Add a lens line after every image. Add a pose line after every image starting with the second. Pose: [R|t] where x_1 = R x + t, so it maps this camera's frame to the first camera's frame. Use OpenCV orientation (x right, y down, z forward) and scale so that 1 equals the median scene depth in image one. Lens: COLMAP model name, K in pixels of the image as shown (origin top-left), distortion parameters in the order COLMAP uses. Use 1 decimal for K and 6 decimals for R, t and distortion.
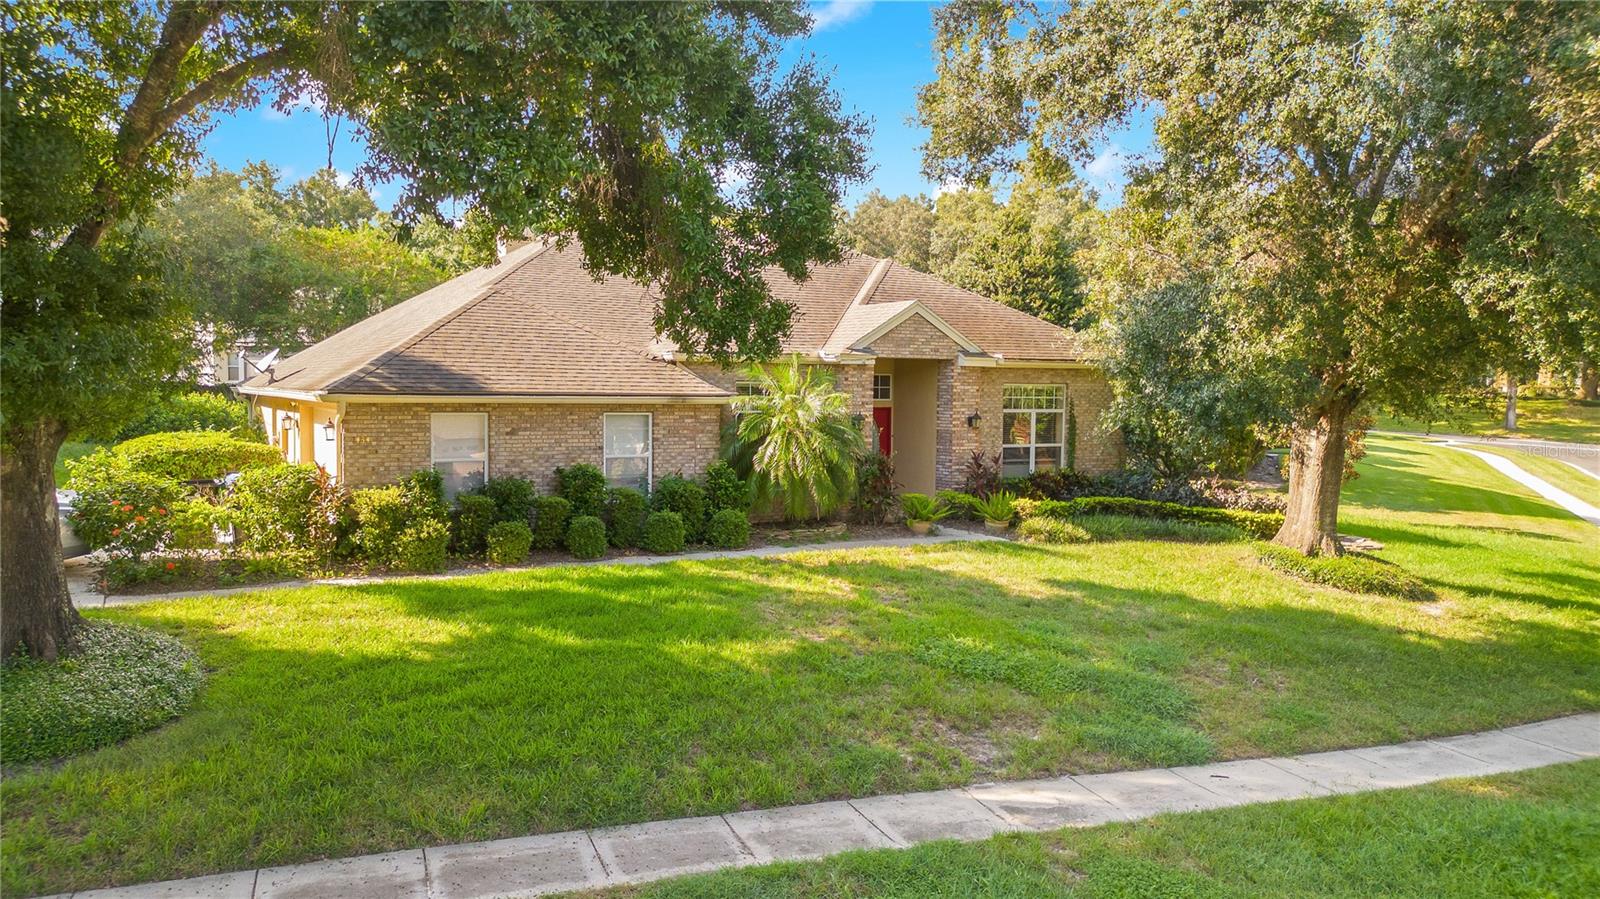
lens RADIAL K [[1134.3, 0, 800.8], [0, 1134.3, 421.7], [0, 0, 1]] dist [0.034733, -0.003313]
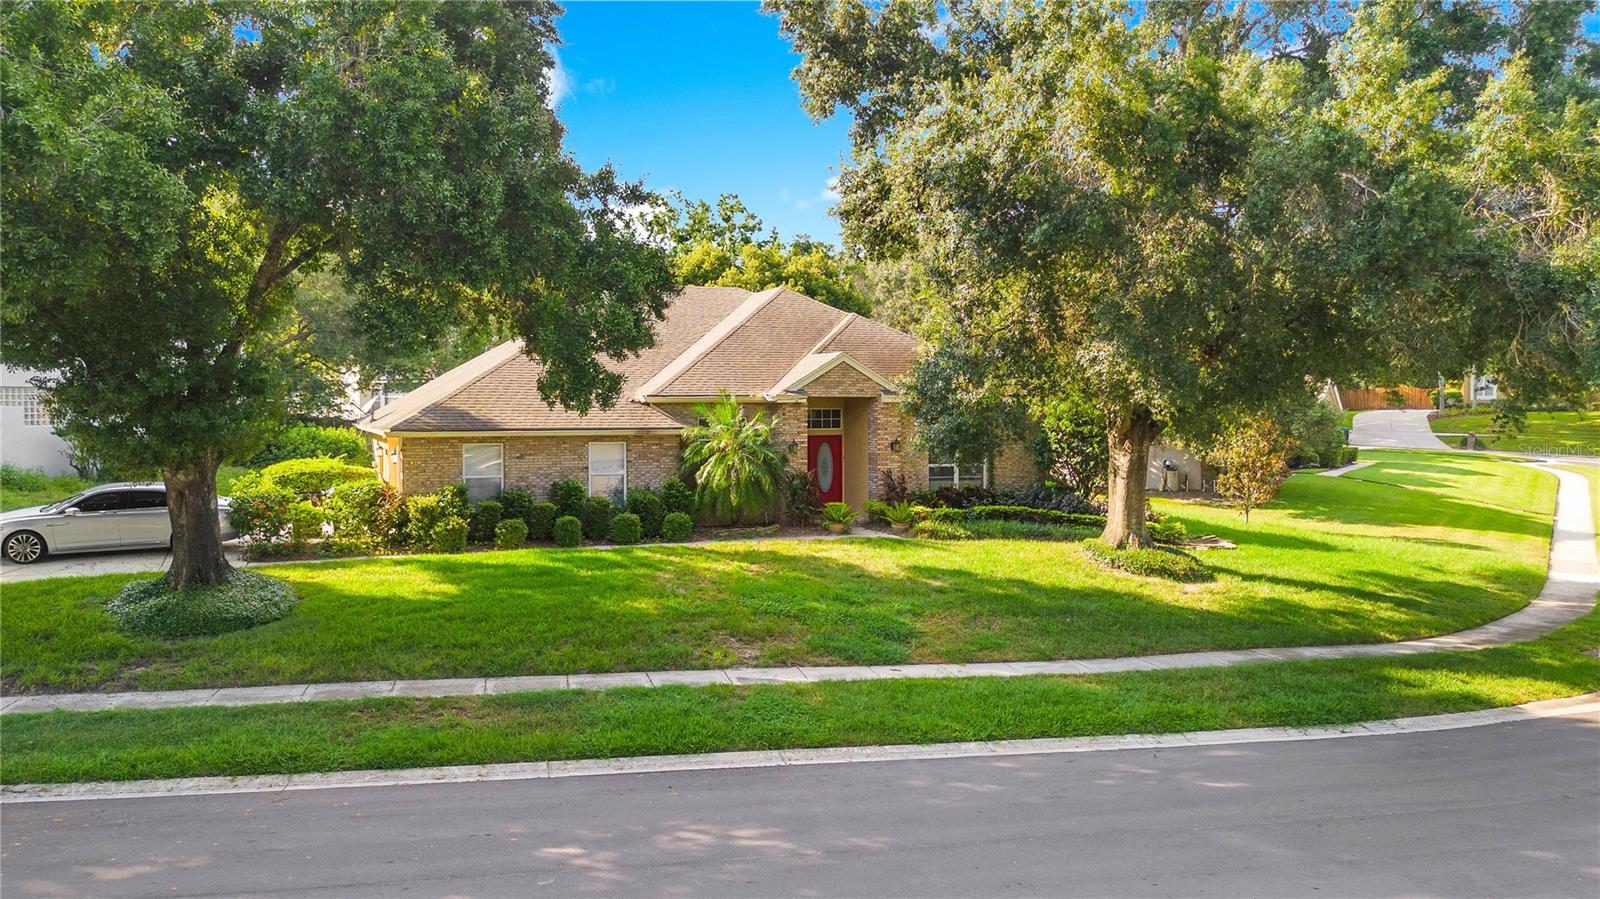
lens RADIAL K [[1213.1, 0, 798.7], [0, 1213.1, 412.6], [0, 0, 1]] dist [0.045751, -0.005051]
pose [[0.989491, -0.012099, -0.144088, 0.309984], [0.008110, 0.999568, -0.028241, 0.000036], [0.144368, 0.026776, 0.989162, -0.446886]]
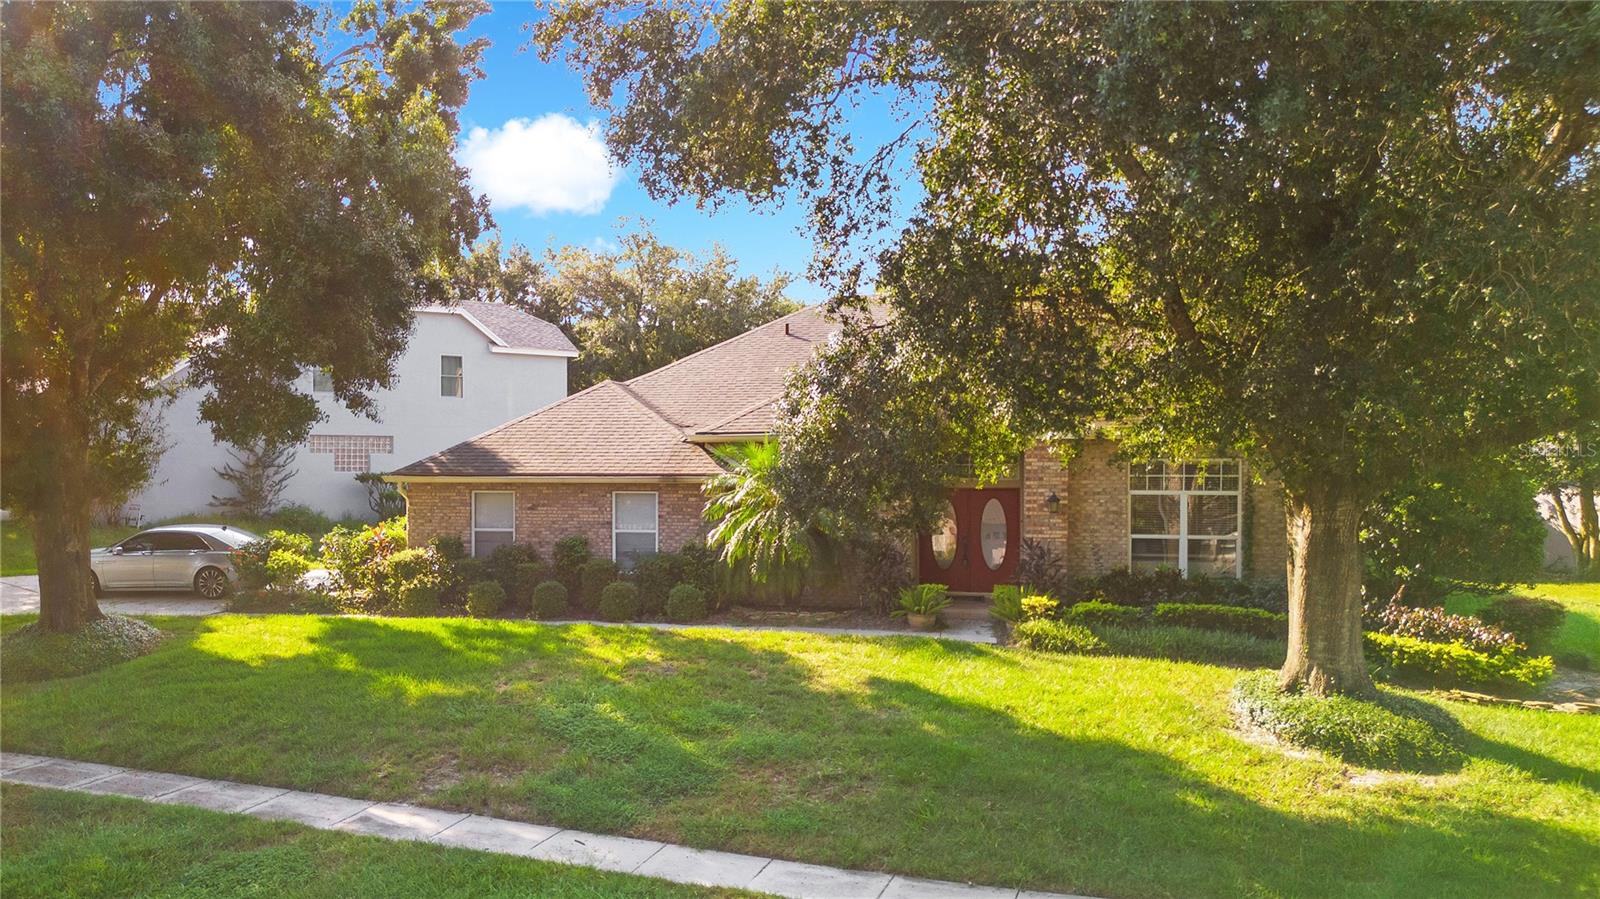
lens RADIAL K [[1320.6, 0, 674.1], [0, 1320.6, 474.0], [0, 0, 1]] dist [0.056183, -0.056068]
pose [[0.721986, -0.006388, -0.691878, 0.807908], [-0.013428, 0.999640, -0.023241, 0.004609], [0.691777, 0.026070, 0.721640, 0.125203]]
